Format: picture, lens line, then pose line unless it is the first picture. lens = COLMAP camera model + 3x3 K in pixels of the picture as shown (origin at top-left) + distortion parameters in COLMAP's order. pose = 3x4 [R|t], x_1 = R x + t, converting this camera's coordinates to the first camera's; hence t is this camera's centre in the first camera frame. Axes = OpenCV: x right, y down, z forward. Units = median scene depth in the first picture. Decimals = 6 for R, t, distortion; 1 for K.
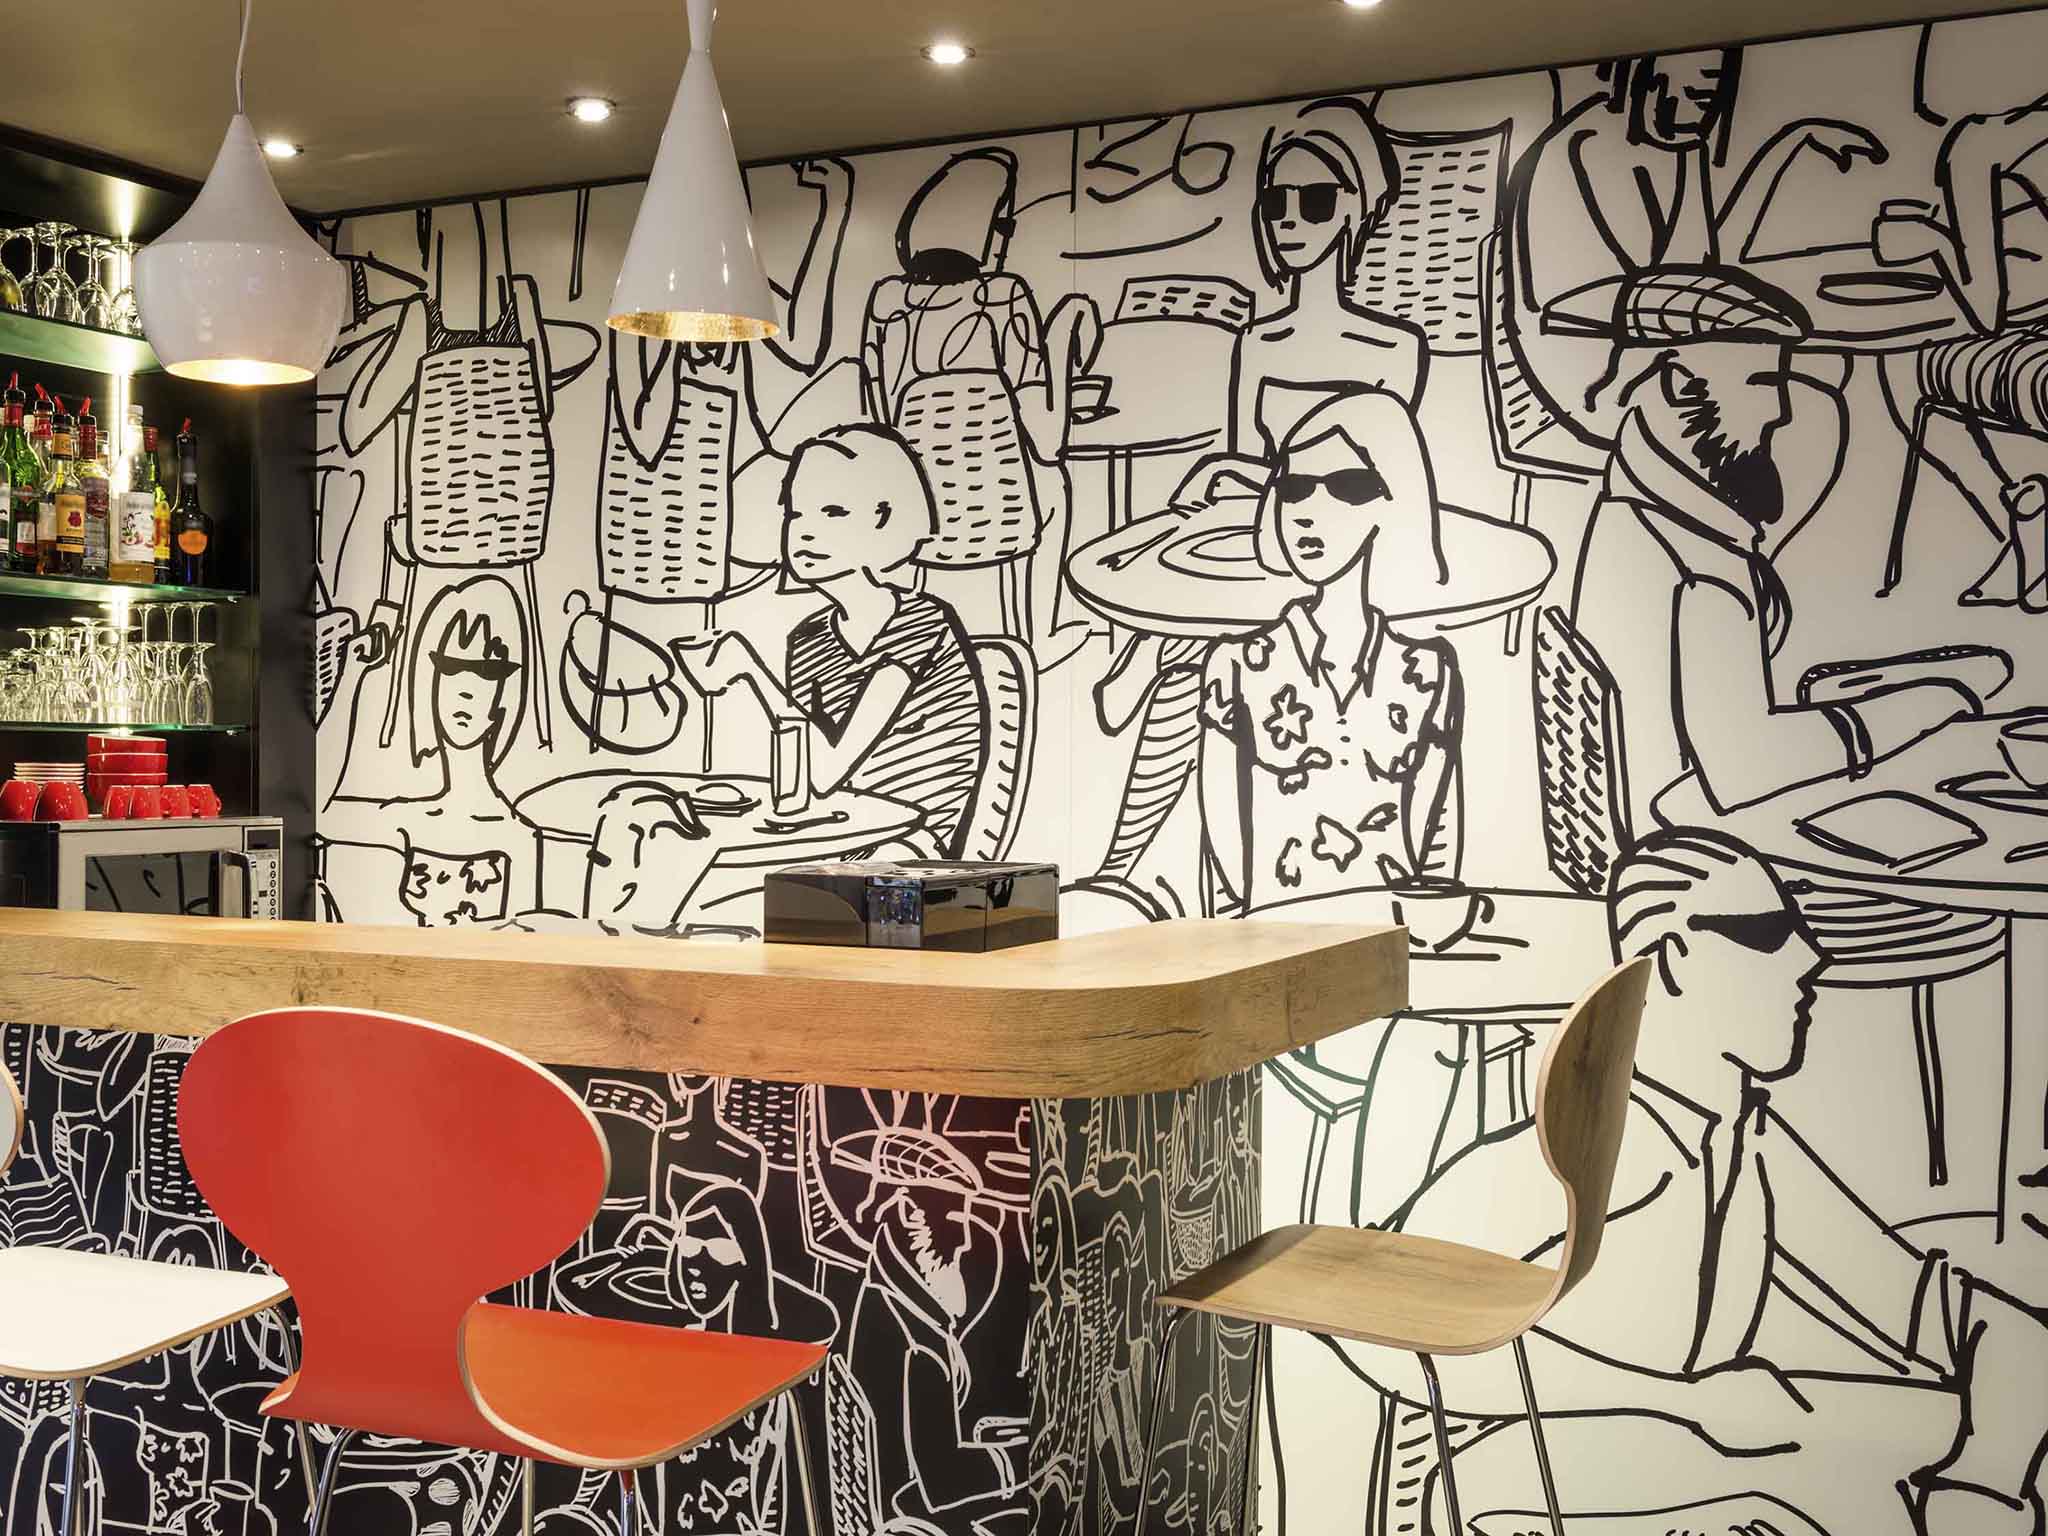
lens RADIAL K [[2161.6, 0, 1024.6], [0, 2161.6, 758.4], [0, 0, 1]] dist [-0.001834, 0.000000]
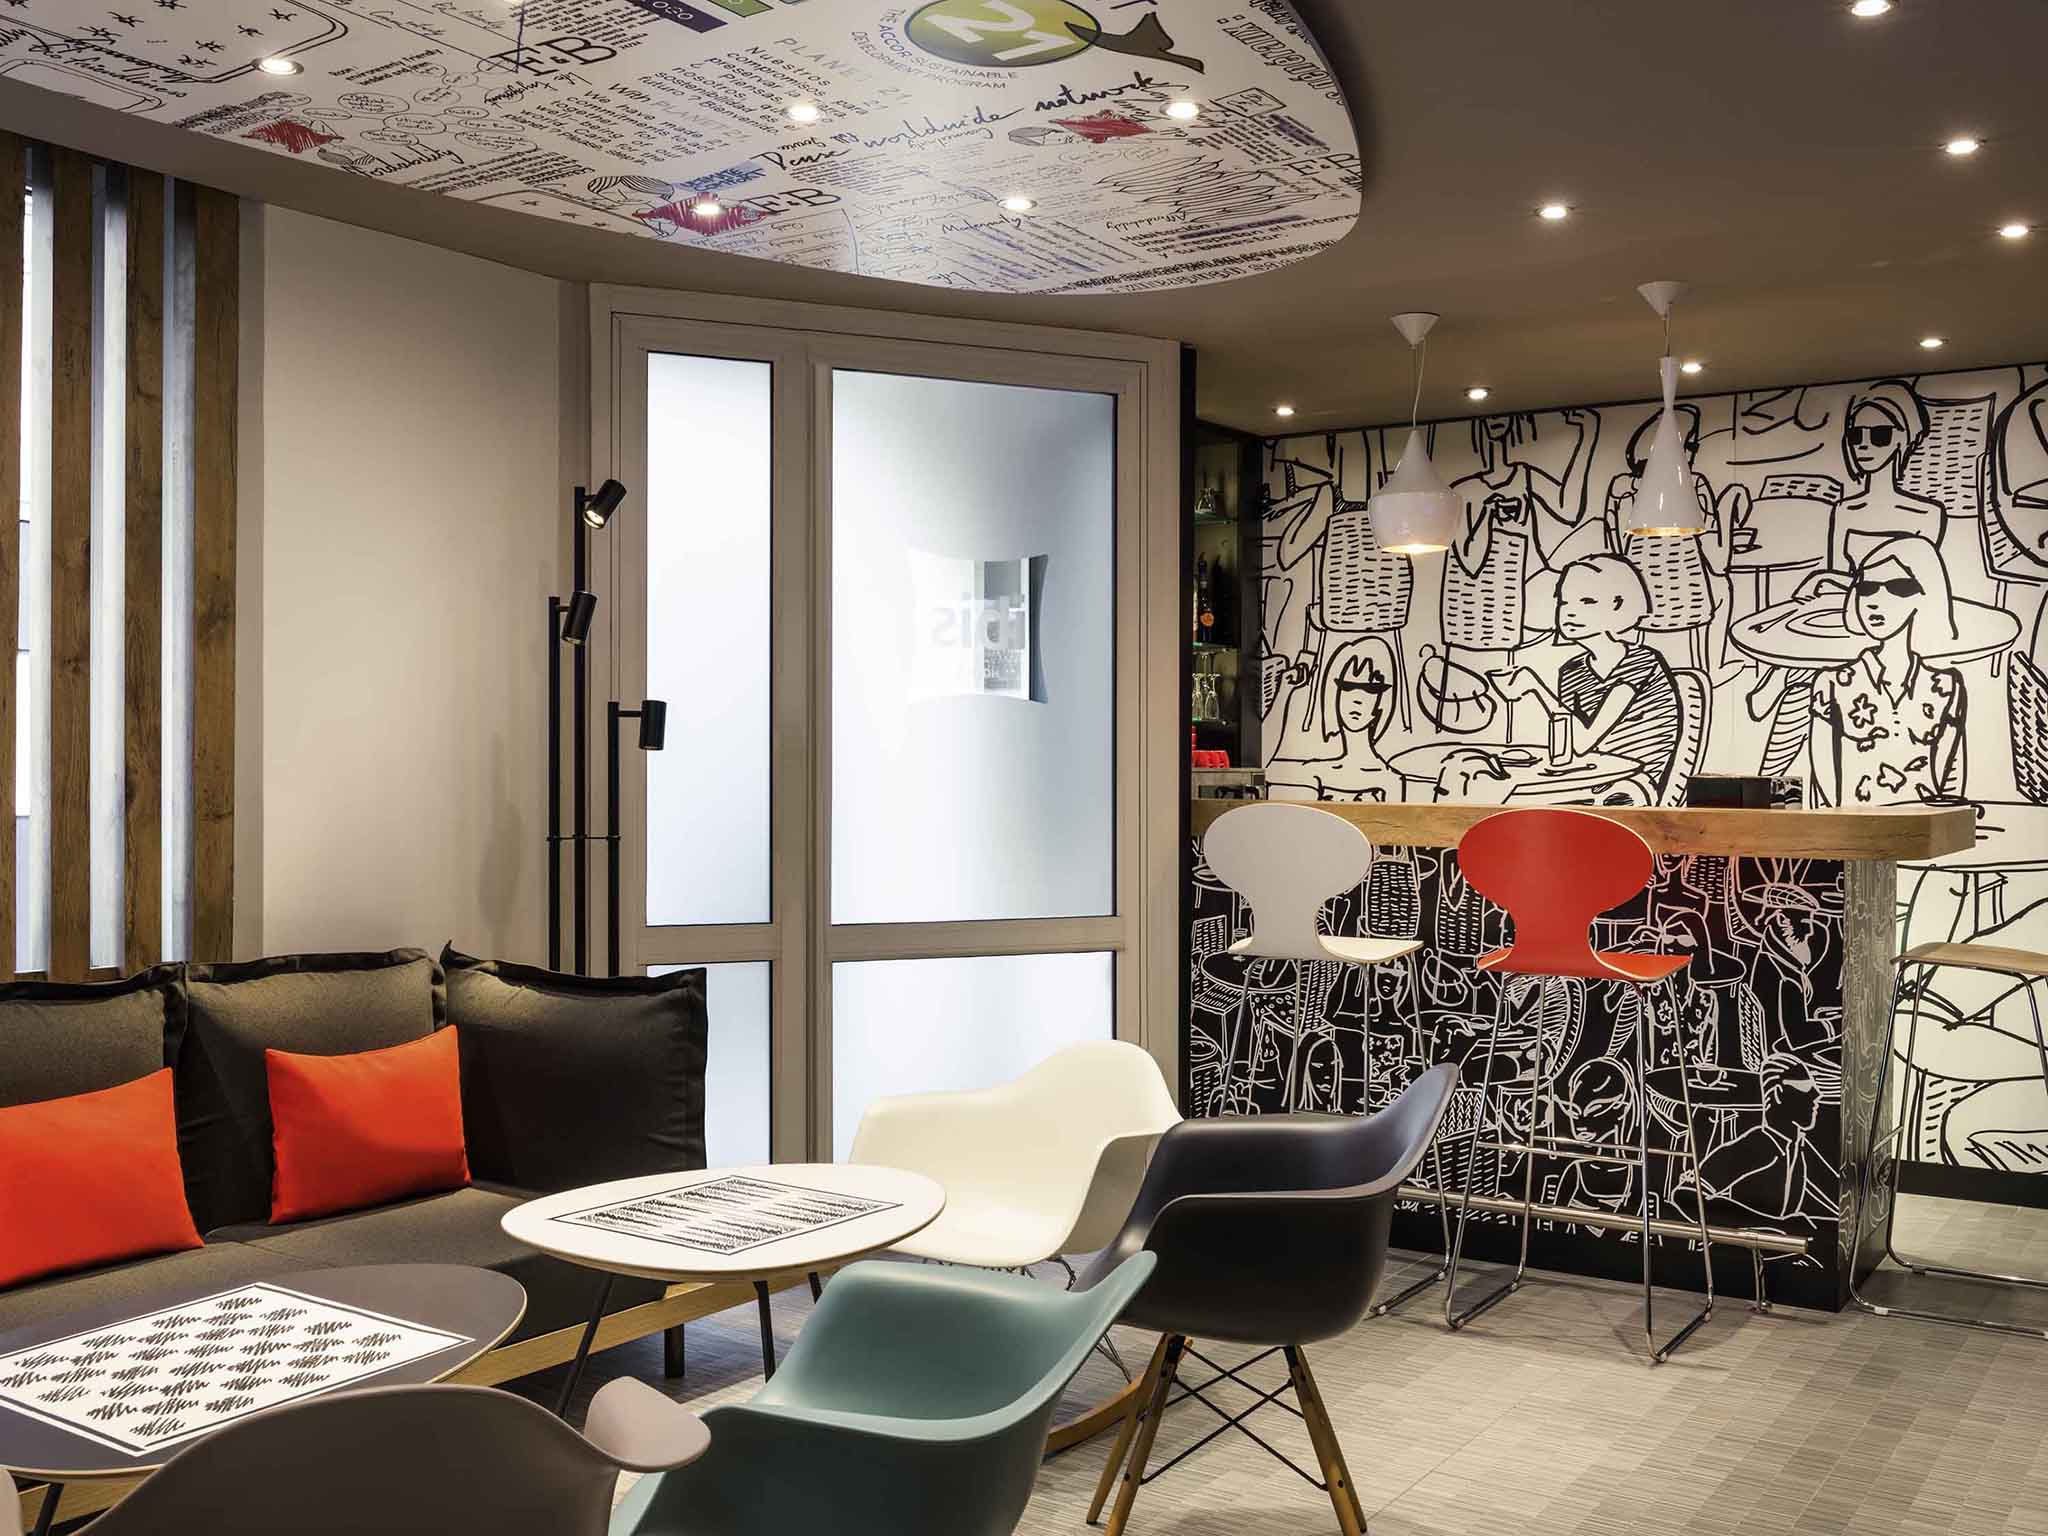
lens RADIAL K [[1868.9, 0, 1024.0], [0, 1868.9, 779.7], [0, 0, 1]] dist [-0.012059, 0.000000]
pose [[0.991052, 0.002271, -0.133455, -0.377455], [-0.001827, 0.999992, 0.003451, 0.035763], [0.133462, -0.003176, 0.991049, -0.687861]]
